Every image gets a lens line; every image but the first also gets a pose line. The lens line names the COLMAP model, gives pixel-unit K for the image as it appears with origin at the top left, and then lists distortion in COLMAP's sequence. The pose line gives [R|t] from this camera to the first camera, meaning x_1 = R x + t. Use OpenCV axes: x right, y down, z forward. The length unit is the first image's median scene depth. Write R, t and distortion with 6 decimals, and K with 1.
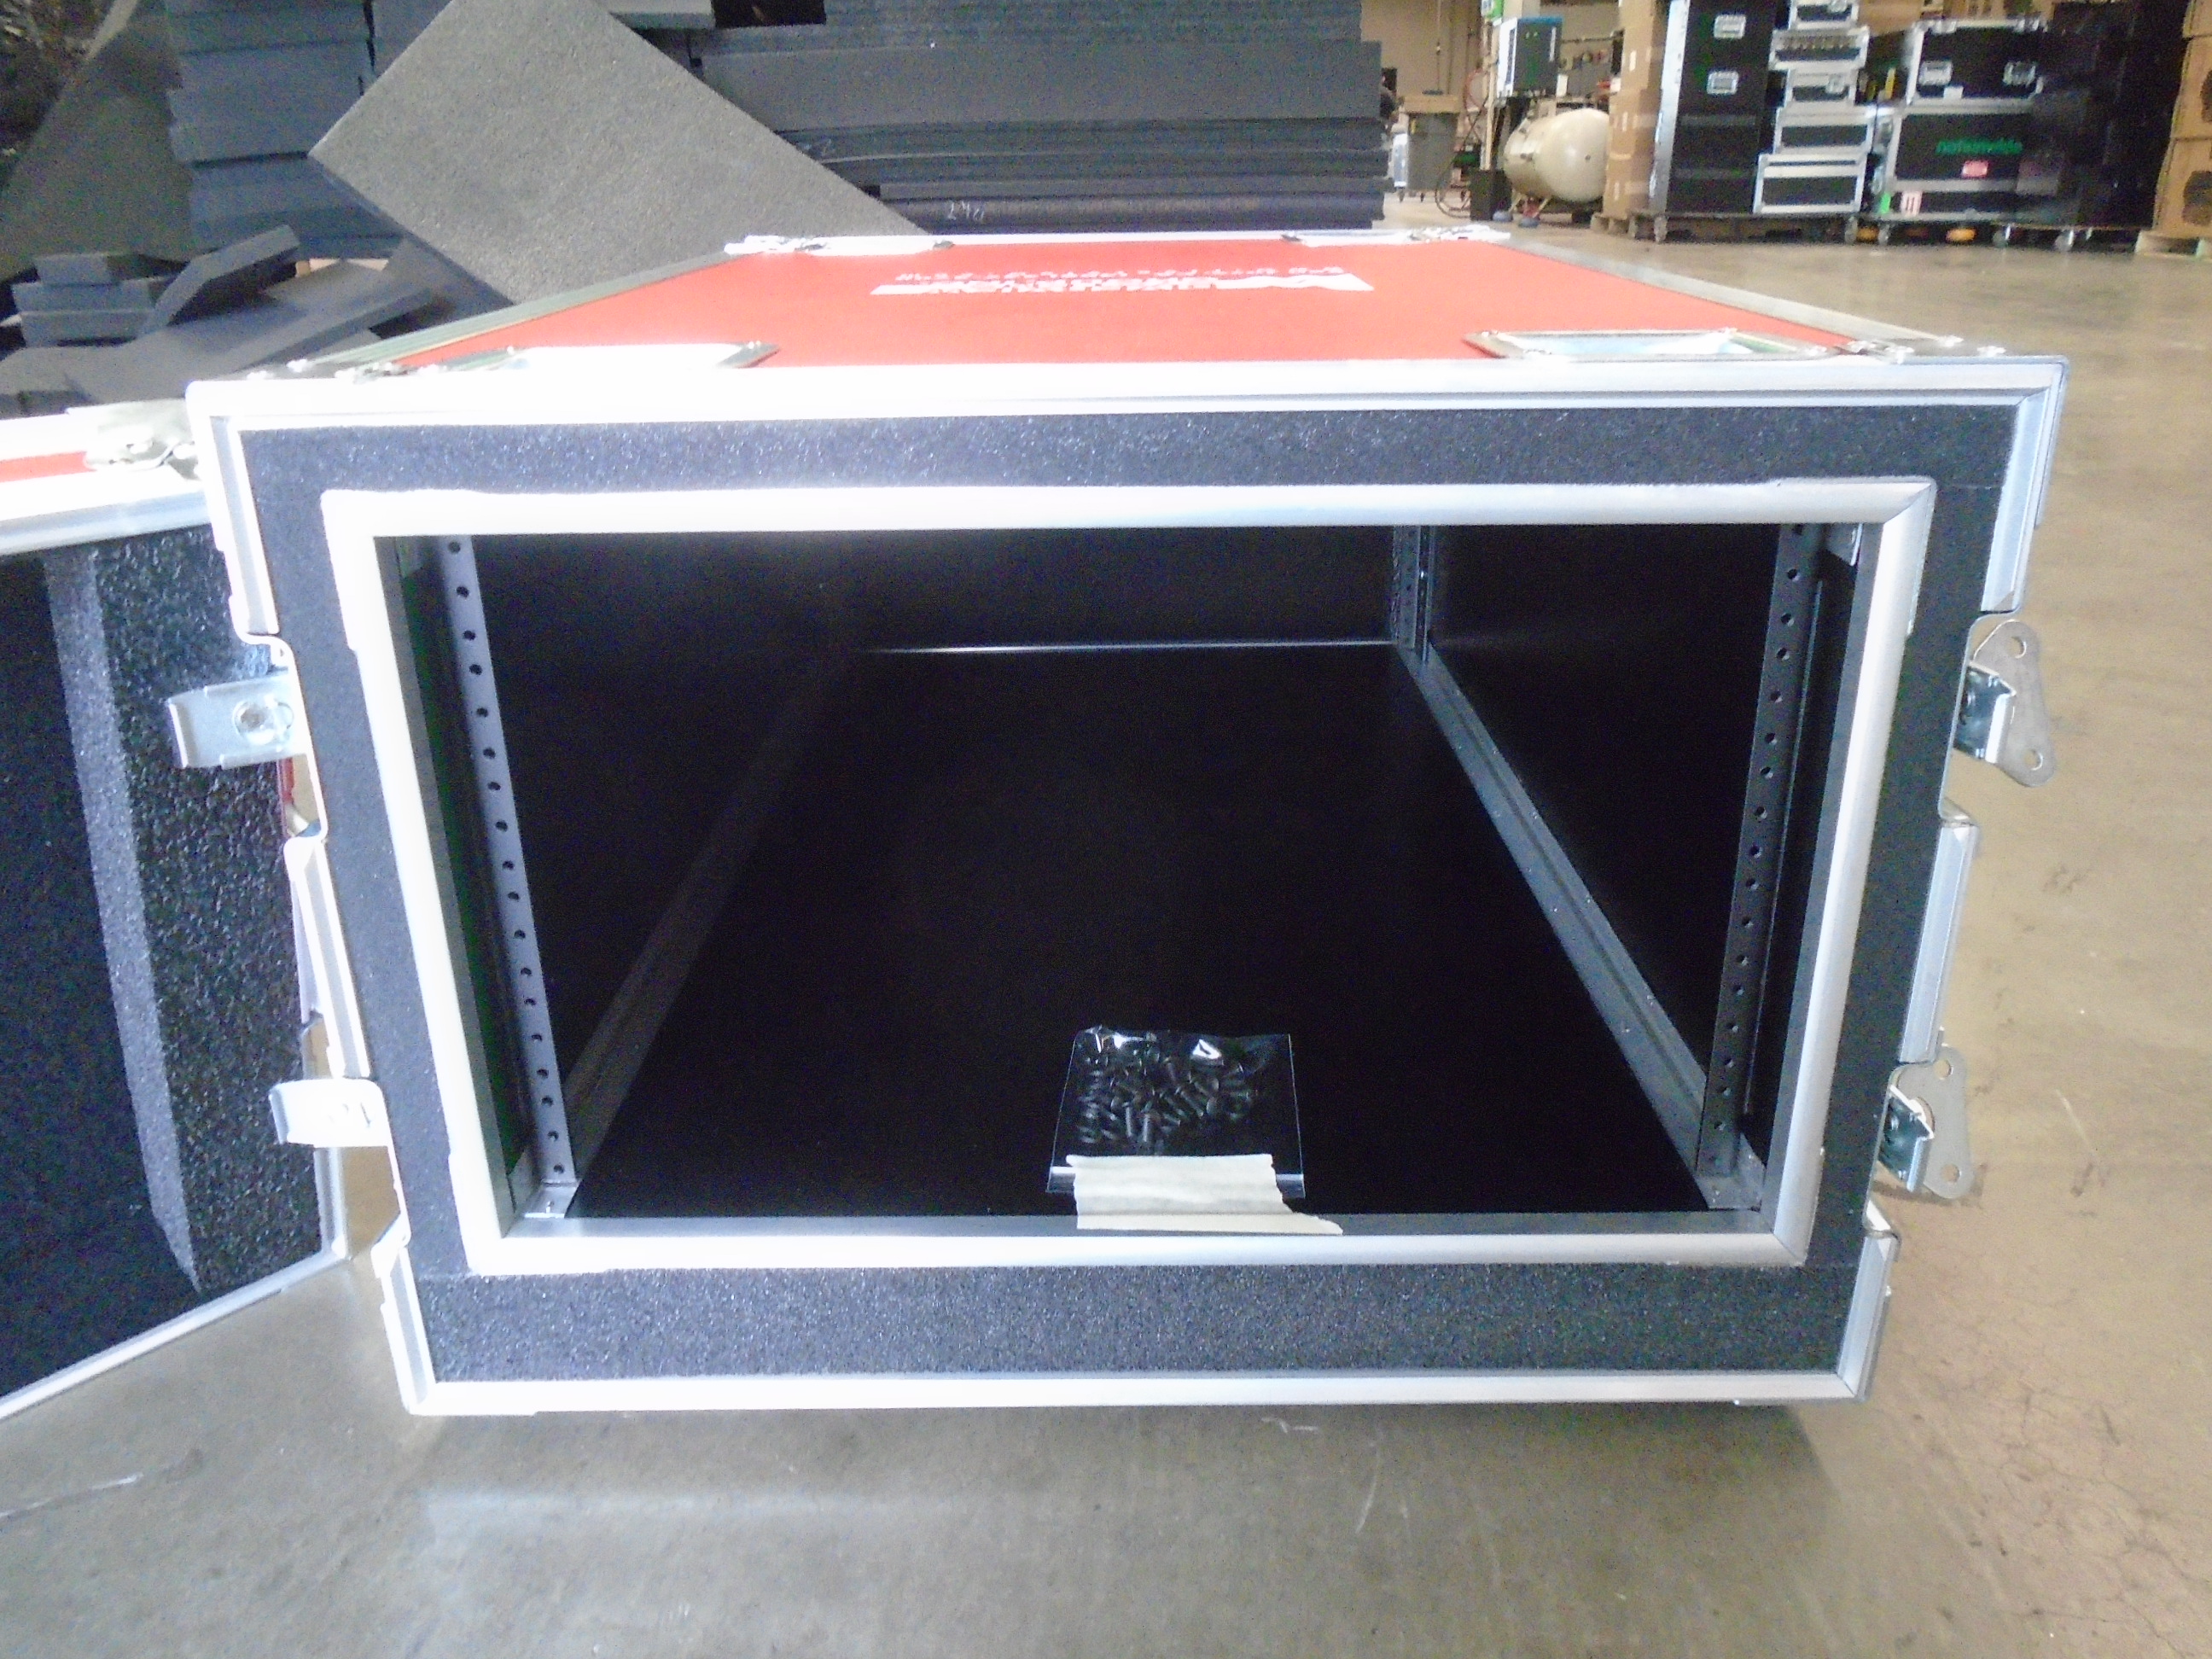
lens RADIAL K [[1687.9, 0, 1096.6], [0, 1687.9, 803.0], [0, 0, 1]] dist [-0.010228, 0.005213]
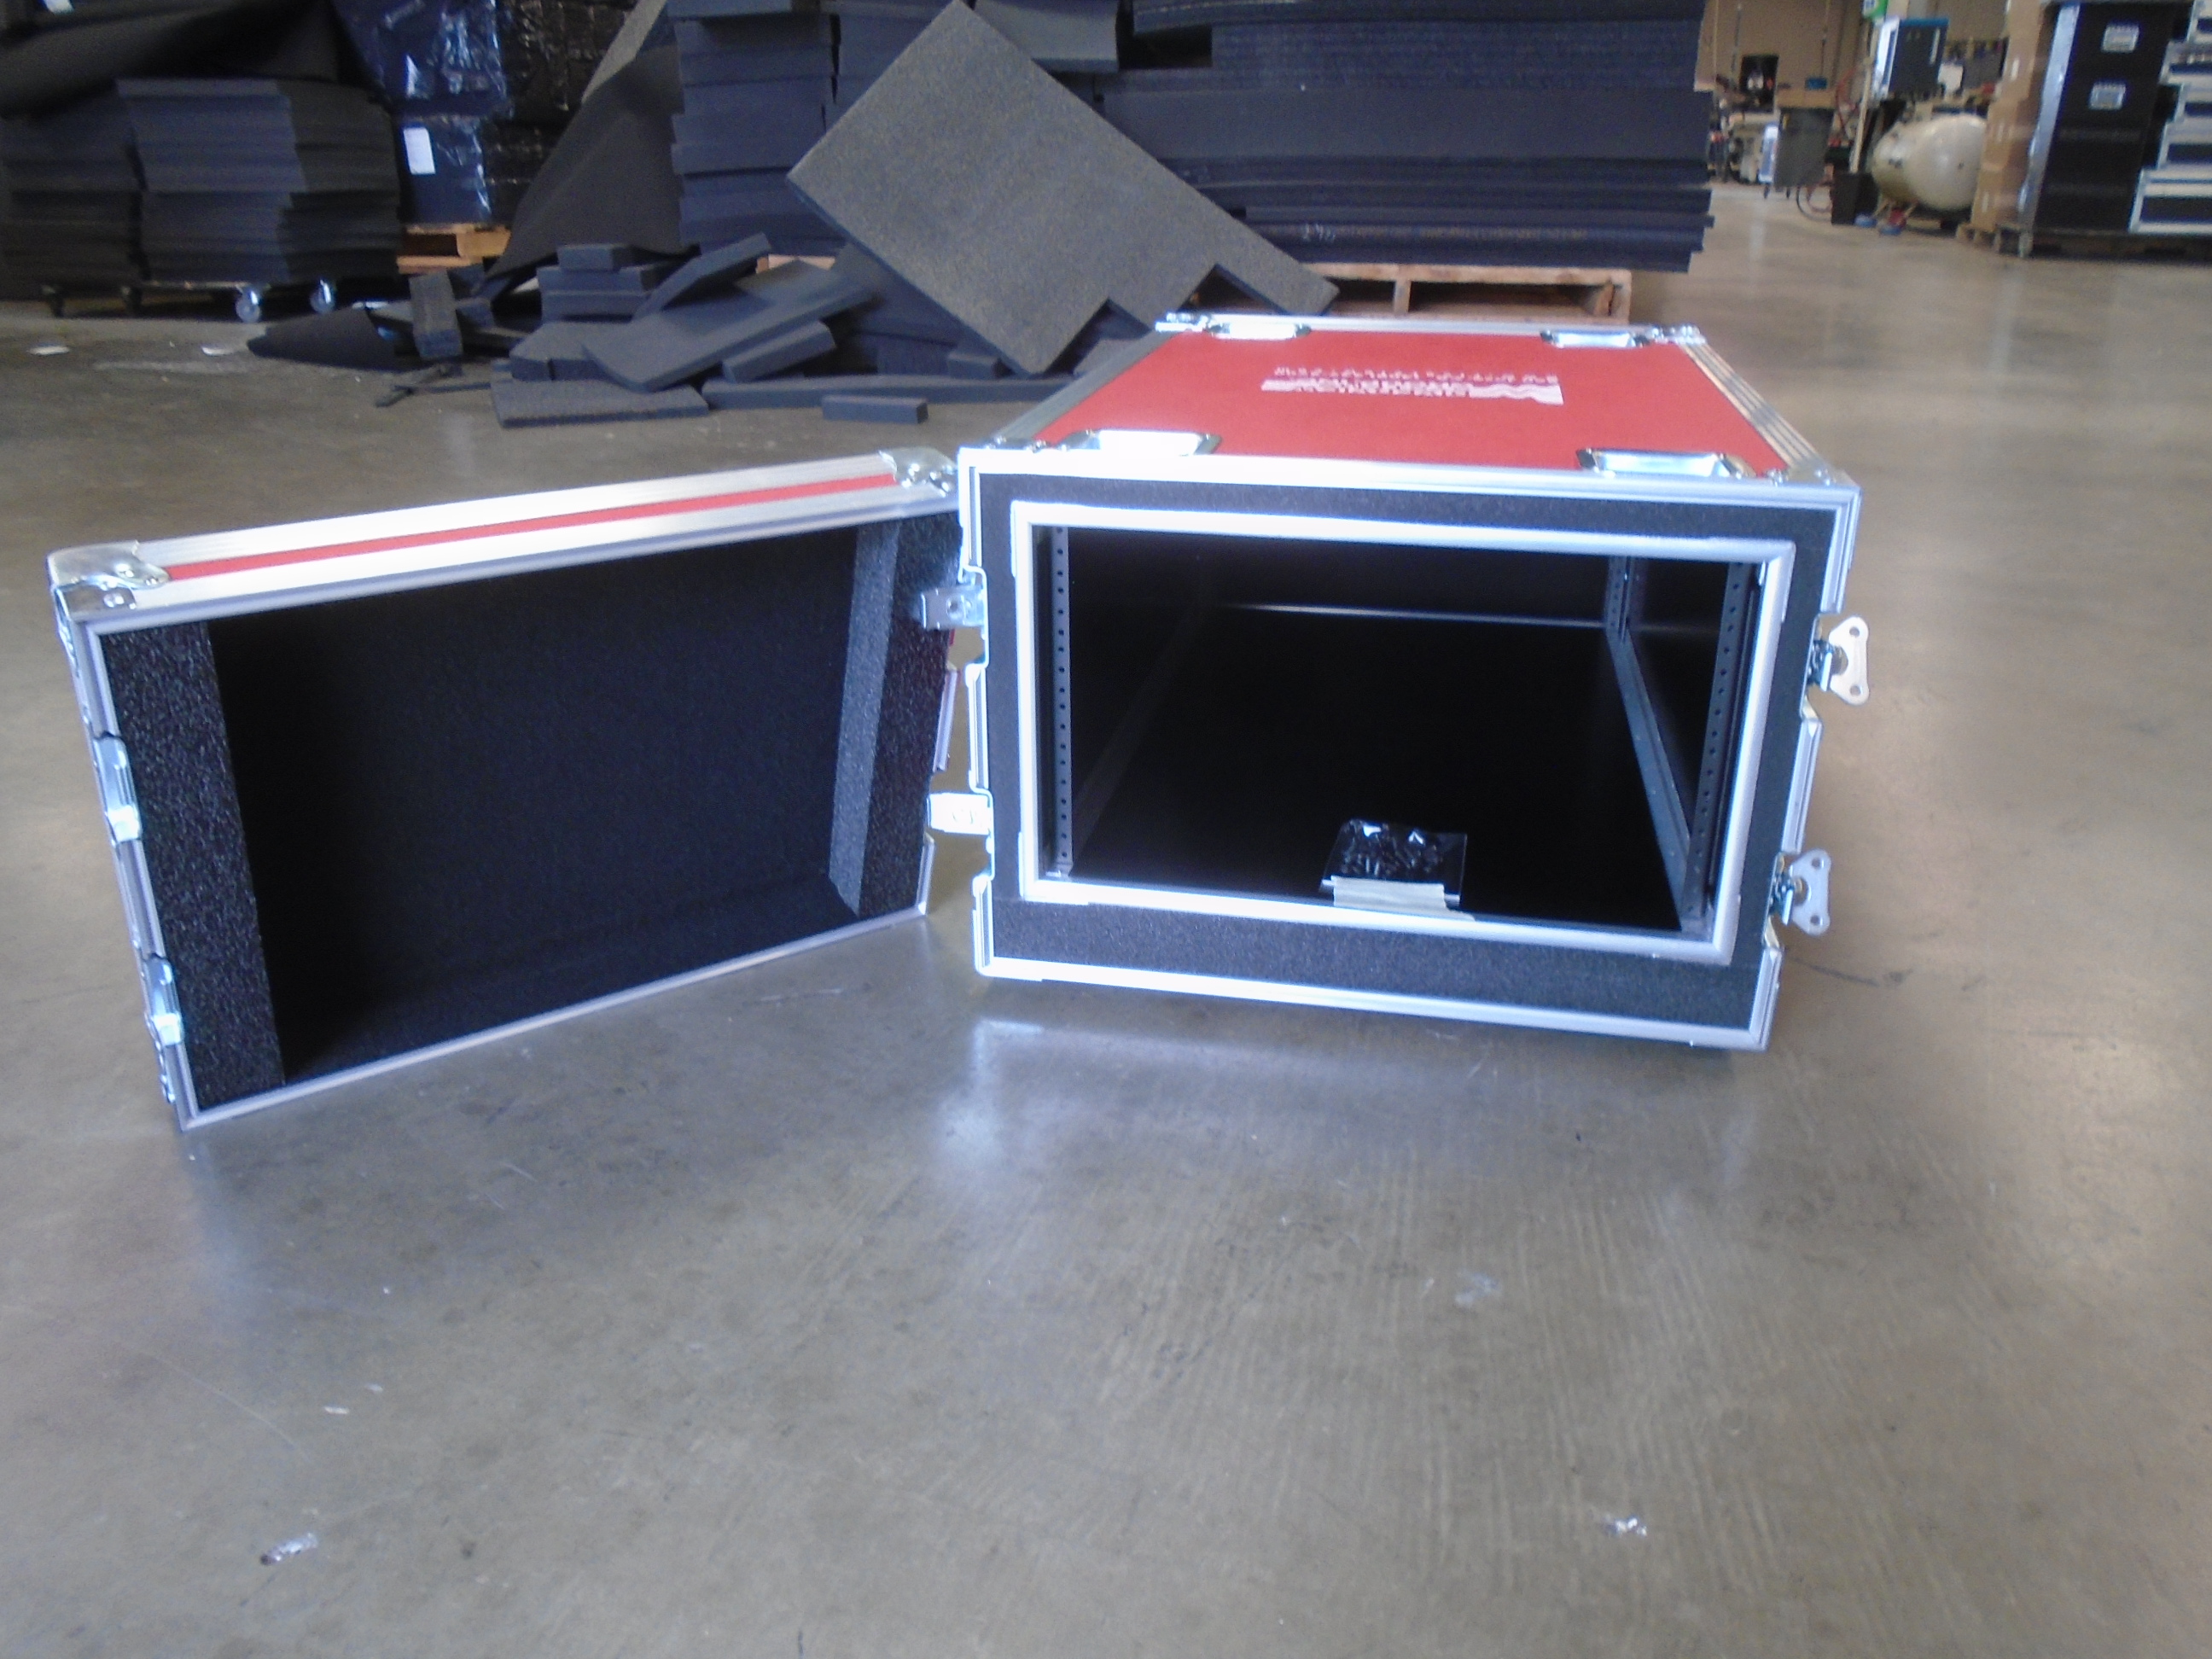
lens RADIAL K [[1687.9, 0, 1096.6], [0, 1687.9, 803.0], [0, 0, 1]] dist [-0.010228, 0.005213]
pose [[0.980675, 0.088979, -0.174241, 0.008671], [-0.086250, 0.996004, 0.023184, 0.020990], [0.175608, -0.007707, 0.984430, -0.166698]]
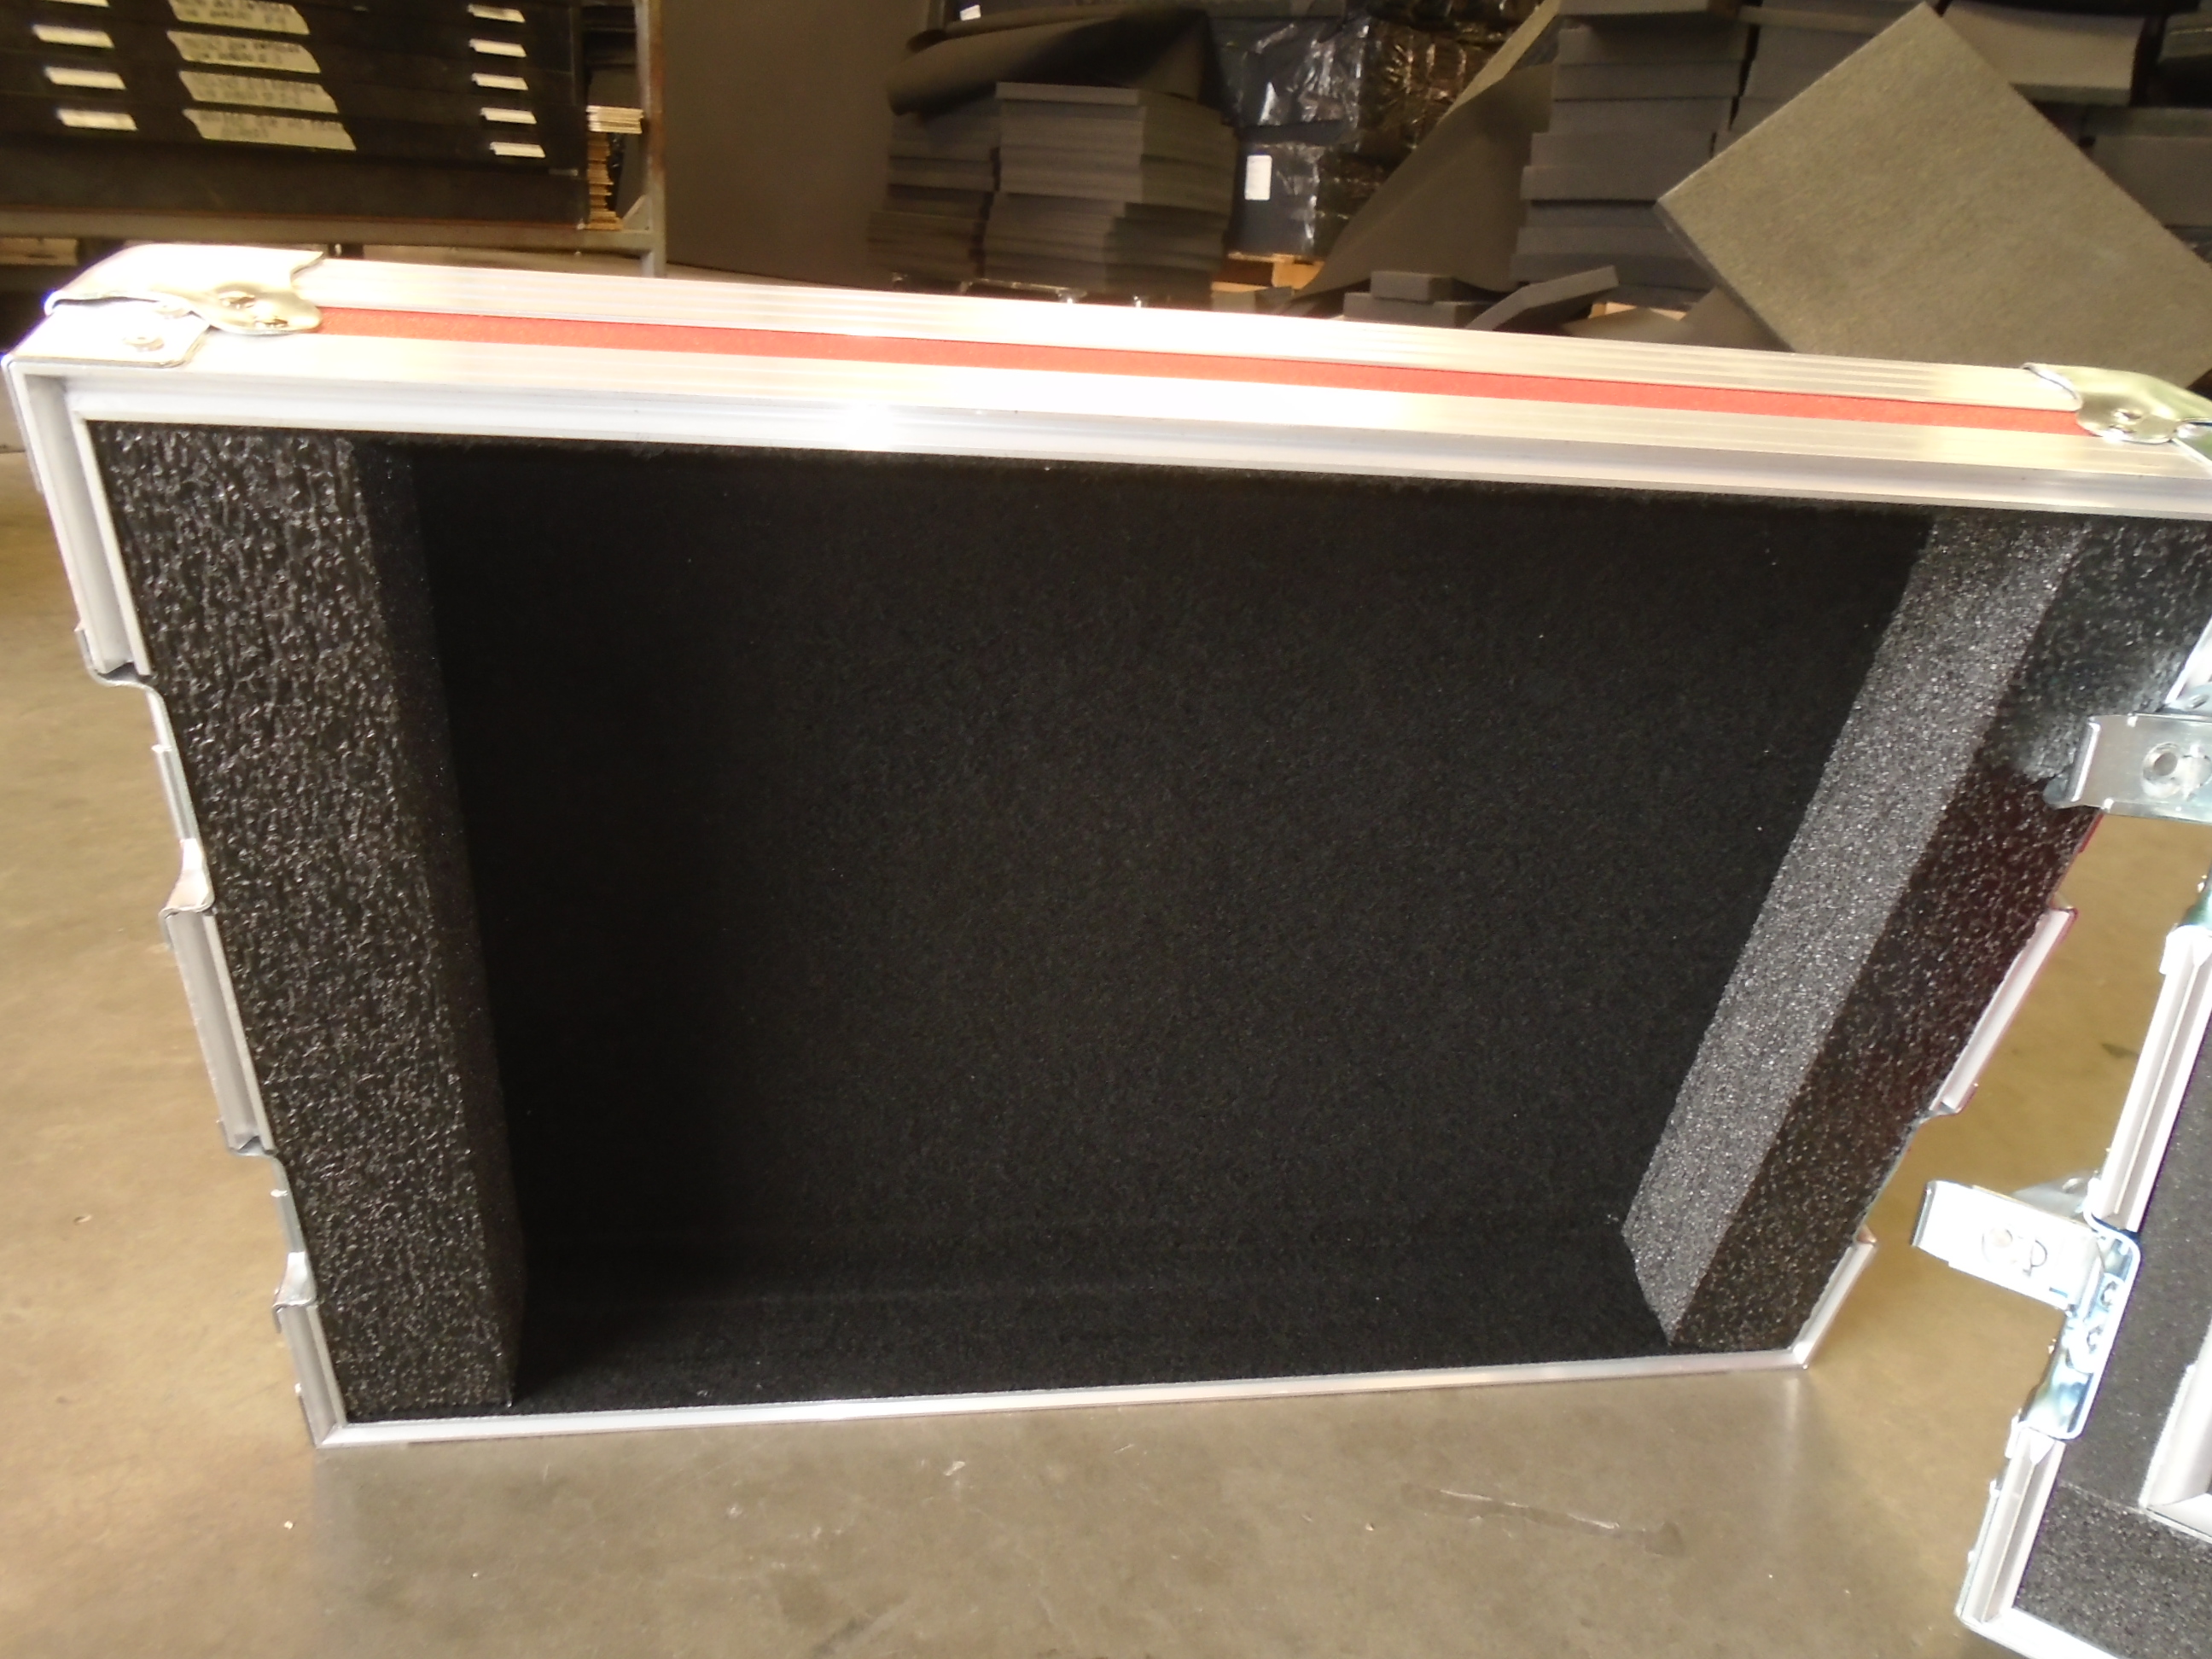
lens RADIAL K [[1681.7, 0, 1108.8], [0, 1681.7, 800.2], [0, 0, 1]] dist [-0.006468, -0.001496]
pose [[0.795101, 0.275785, -0.540145, -0.076853], [-0.298973, 0.953126, 0.046550, 0.013164], [0.527664, 0.124477, 0.840284, 0.010246]]
